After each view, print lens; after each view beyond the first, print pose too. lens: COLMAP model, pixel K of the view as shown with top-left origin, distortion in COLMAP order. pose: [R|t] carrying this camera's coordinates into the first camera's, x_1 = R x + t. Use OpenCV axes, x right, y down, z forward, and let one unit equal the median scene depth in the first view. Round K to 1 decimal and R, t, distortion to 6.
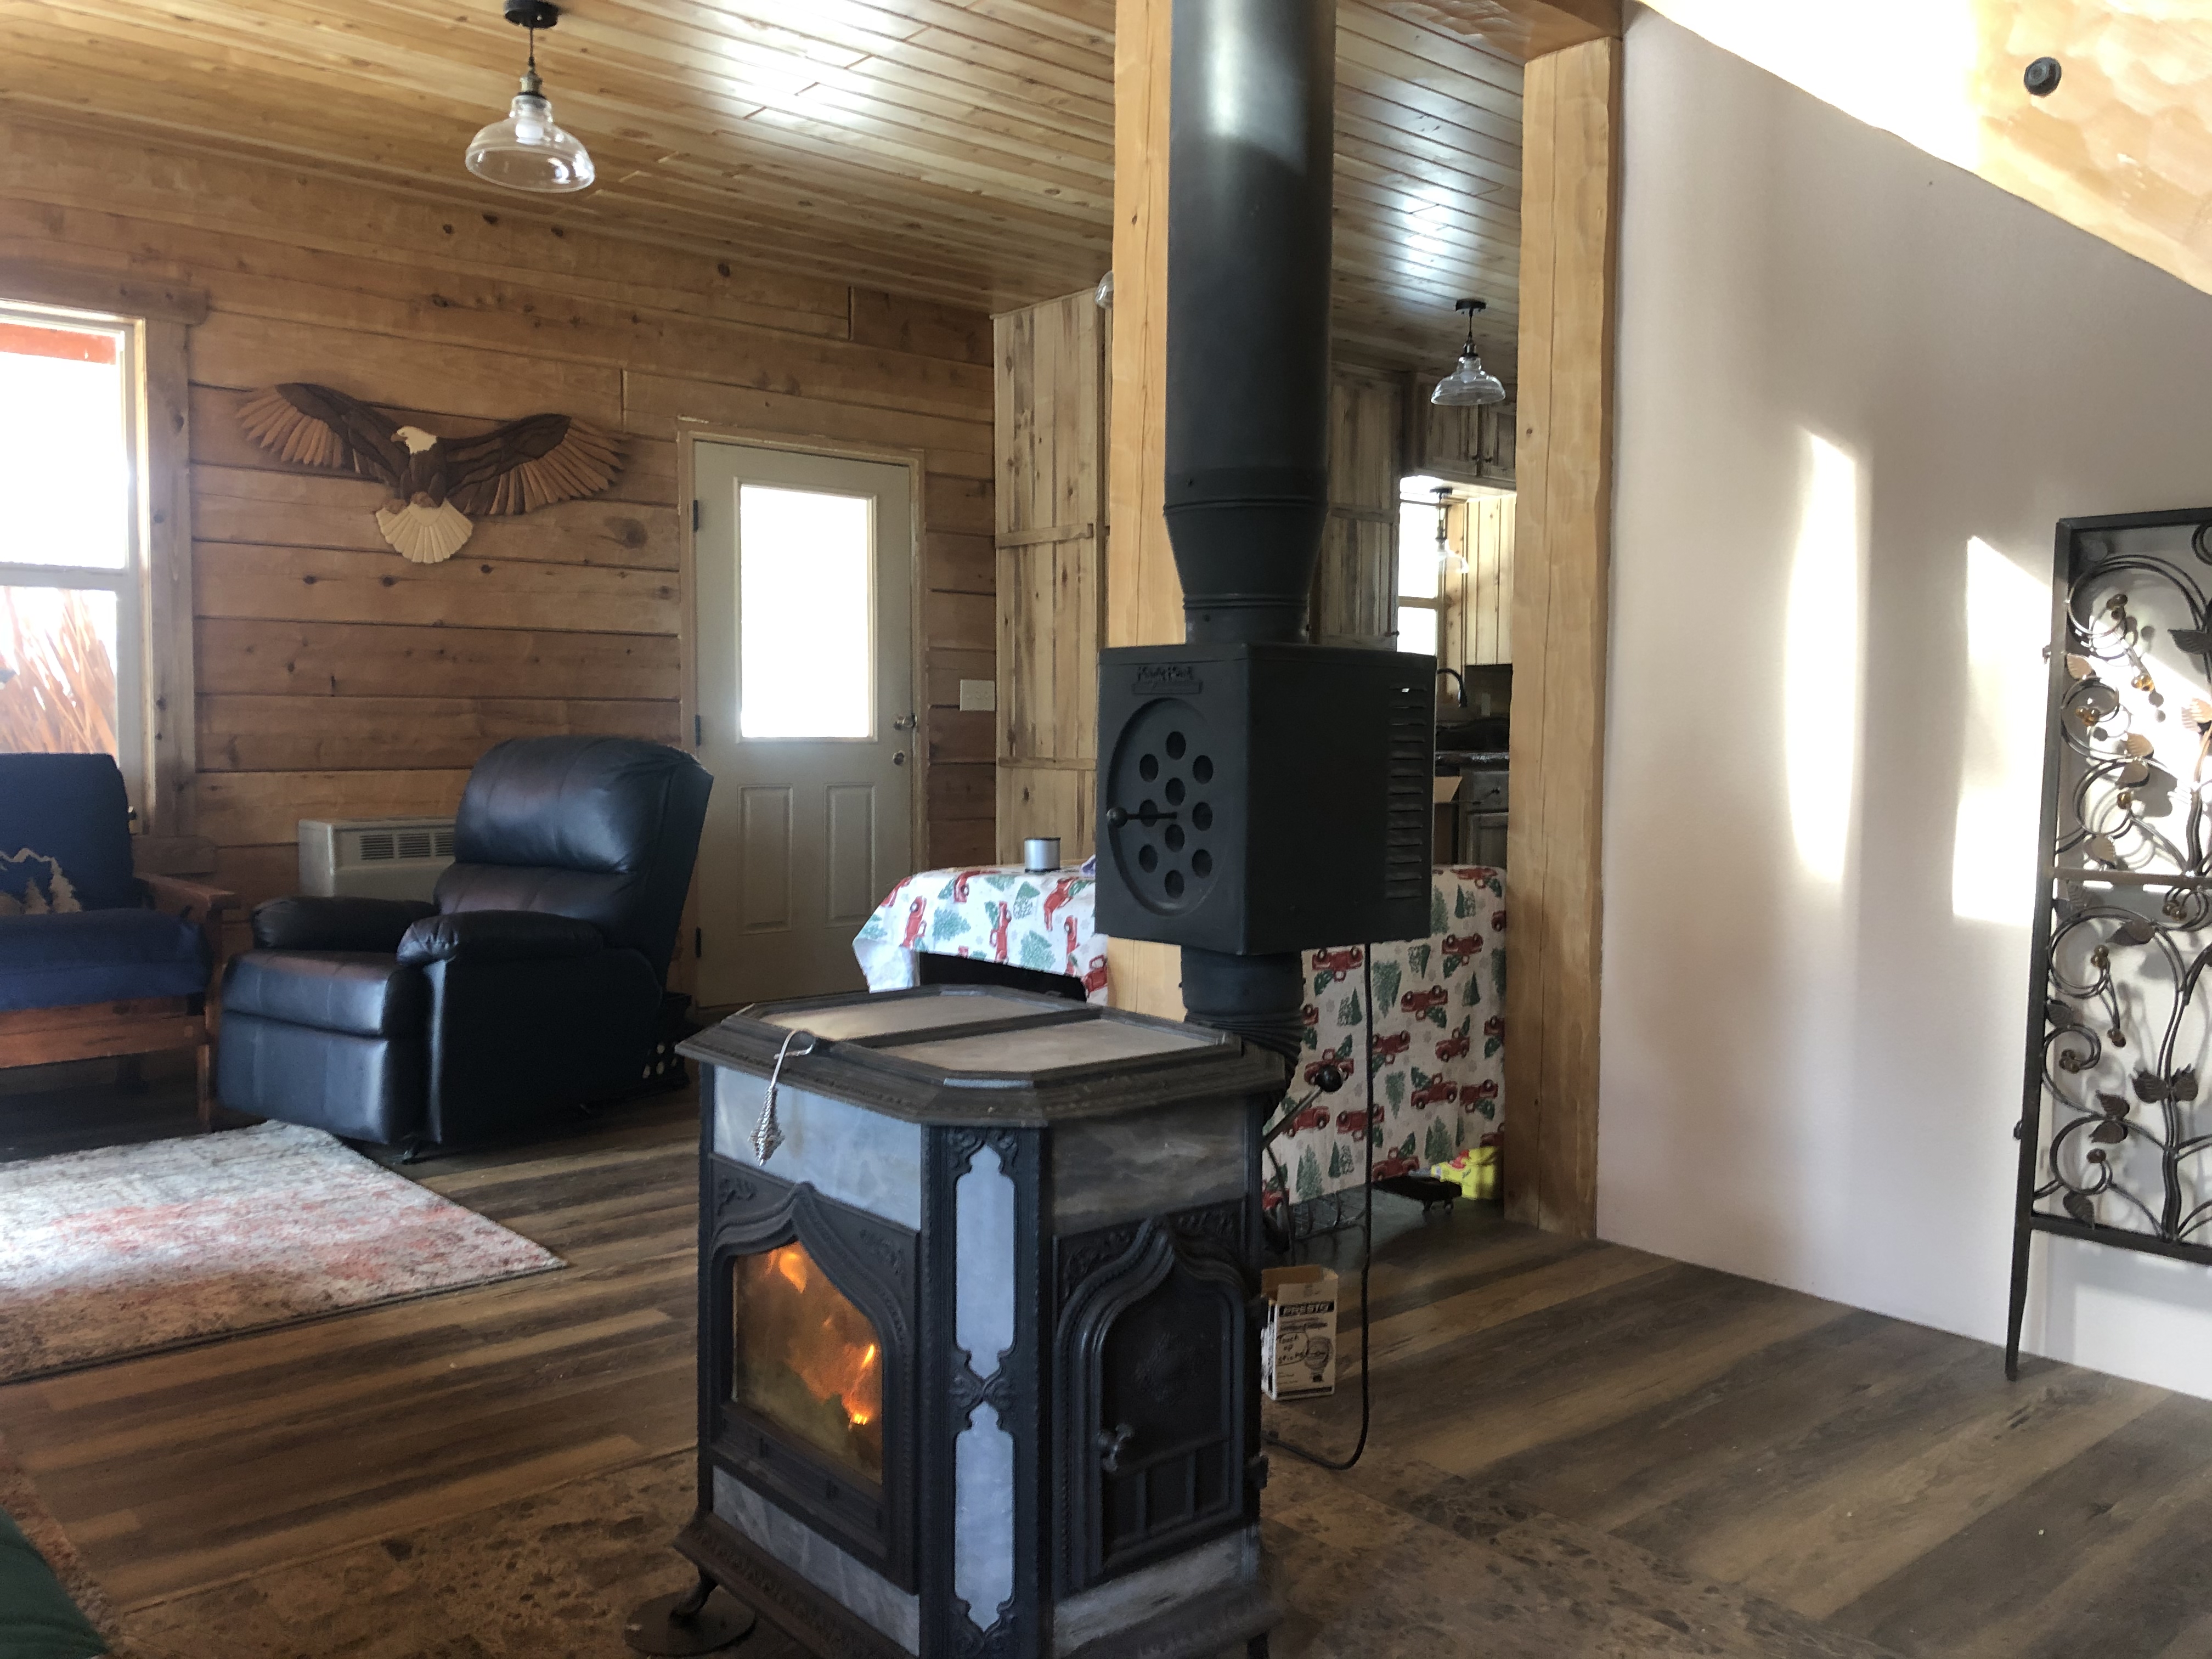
lens RADIAL K [[1818.0, 0, 1106.0], [0, 1818.0, 829.5], [0, 0, 1]] dist [0.017598, 0.001744]
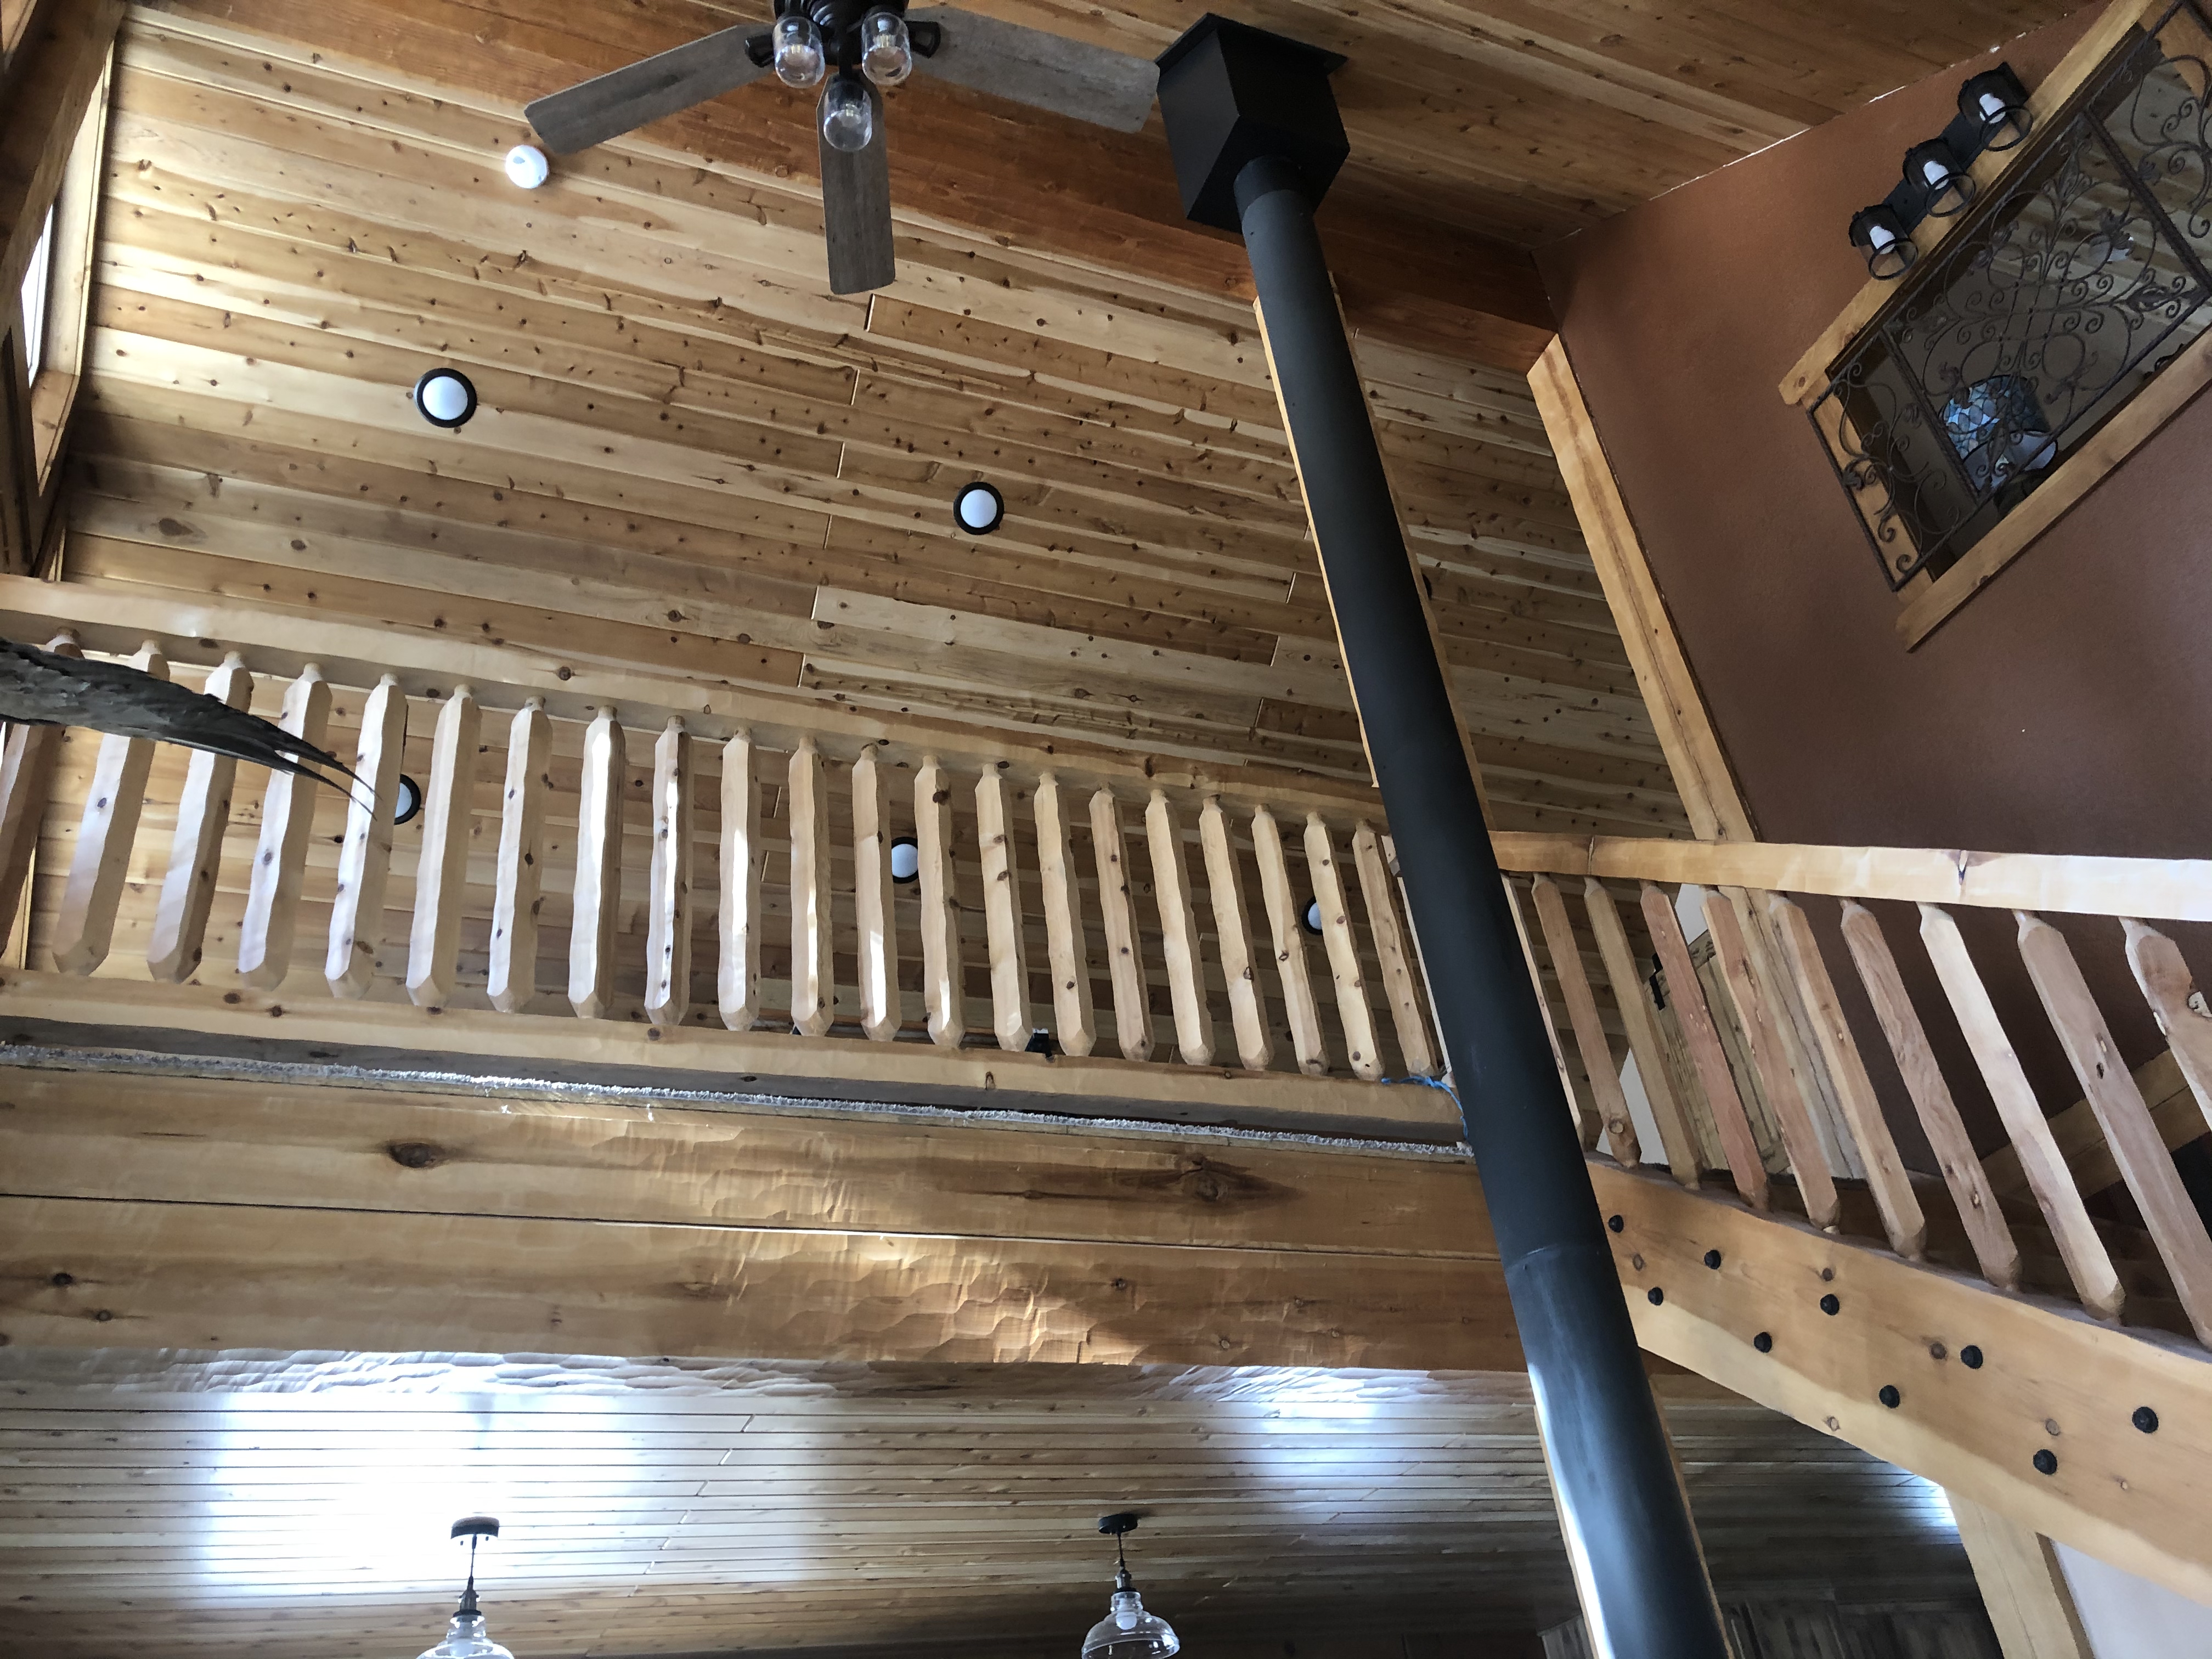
lens RADIAL K [[1818.0, 0, 1106.0], [0, 1818.0, 829.5], [0, 0, 1]] dist [0.017598, 0.001744]
pose [[0.940715, -0.276438, -0.196565, 0.067181], [0.100461, 0.780560, -0.616955, -0.032542], [0.323981, 0.560631, 0.762056, -0.262426]]
